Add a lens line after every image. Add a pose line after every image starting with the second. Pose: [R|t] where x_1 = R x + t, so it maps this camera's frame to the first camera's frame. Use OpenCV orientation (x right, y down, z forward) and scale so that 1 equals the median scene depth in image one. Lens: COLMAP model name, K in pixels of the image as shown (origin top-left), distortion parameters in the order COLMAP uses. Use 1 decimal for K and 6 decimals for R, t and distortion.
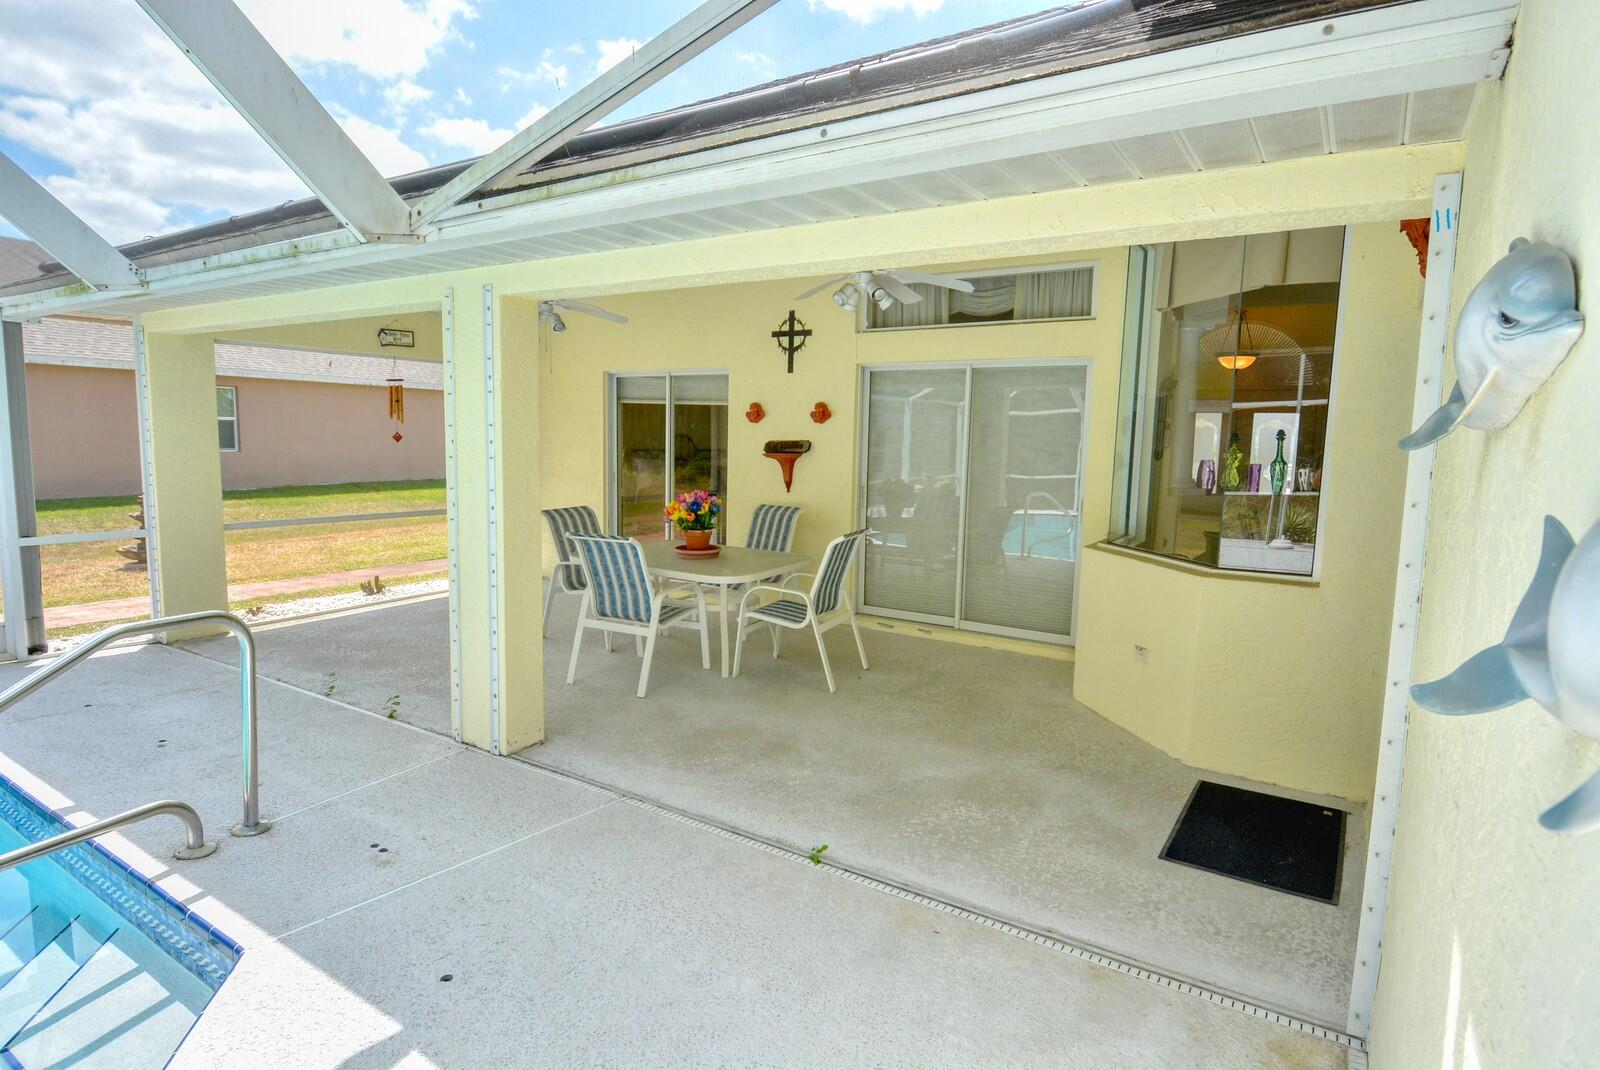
lens RADIAL K [[844.1, 0, 803.6], [0, 844.1, 533.6], [0, 0, 1]] dist [0.016447, -0.024212]
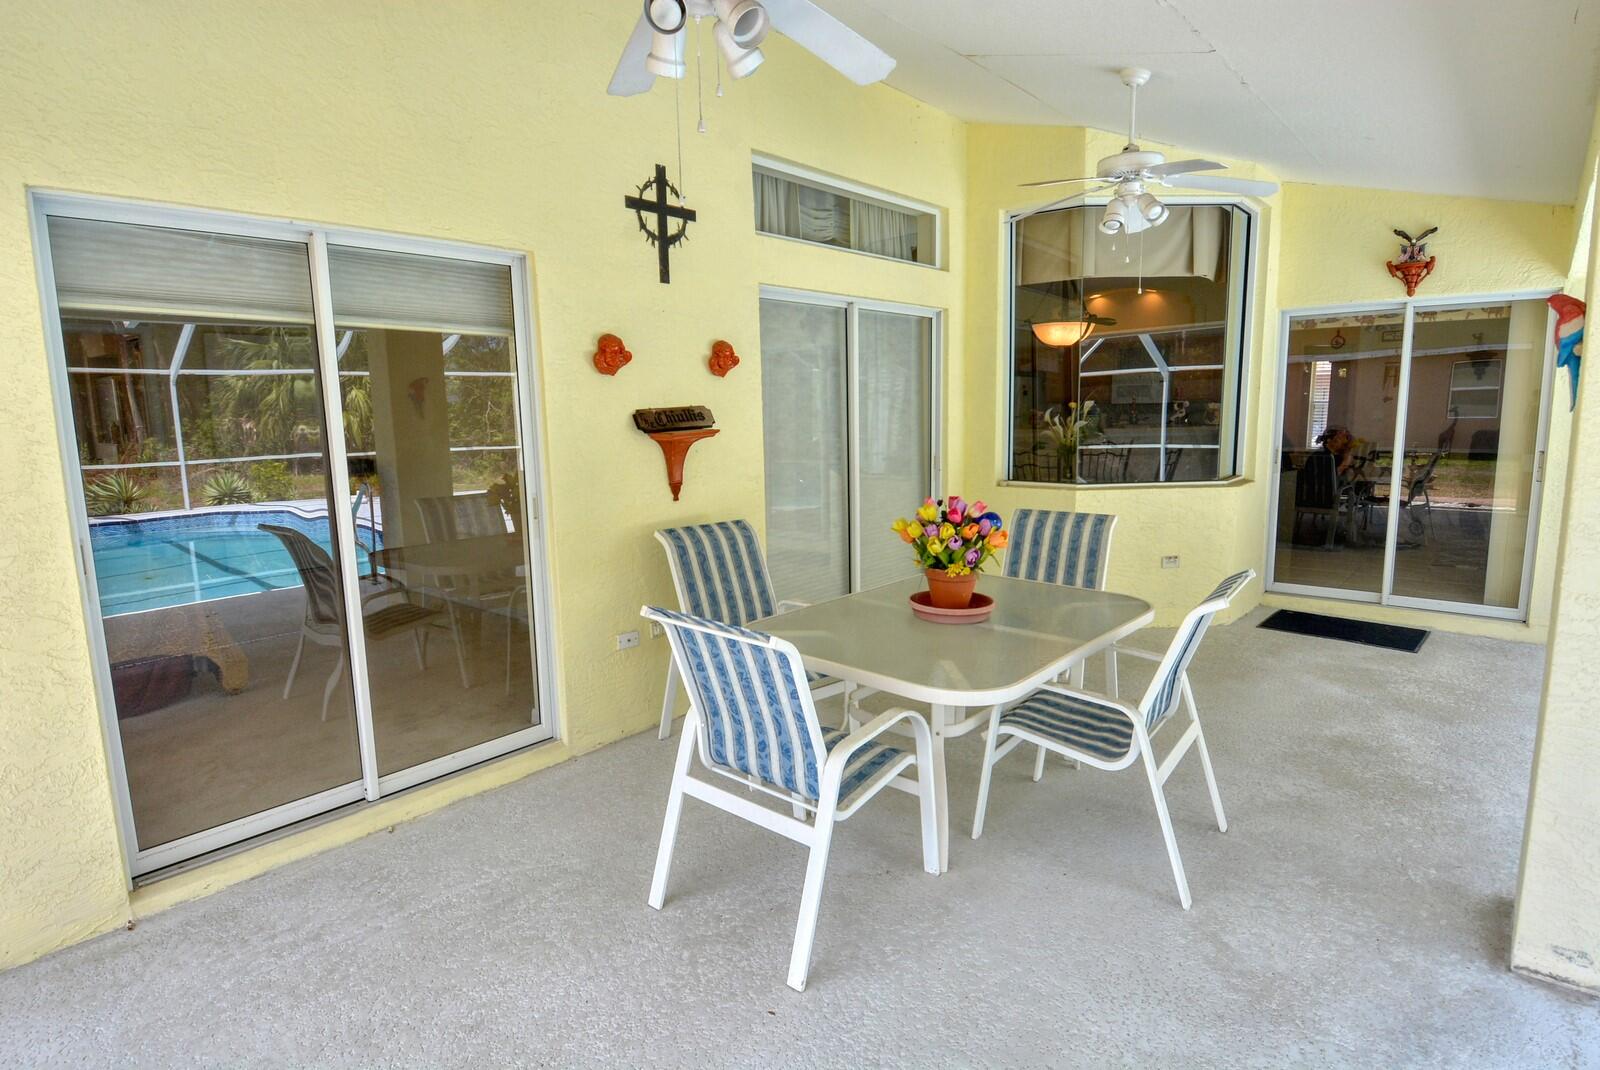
lens RADIAL K [[844.1, 0, 803.6], [0, 844.1, 533.6], [0, 0, 1]] dist [0.016447, -0.024212]
pose [[0.143834, -0.178189, 0.973427, -0.569707], [0.131677, 0.978355, 0.159635, -0.108387], [-0.980802, 0.105217, 0.164184, 0.847980]]
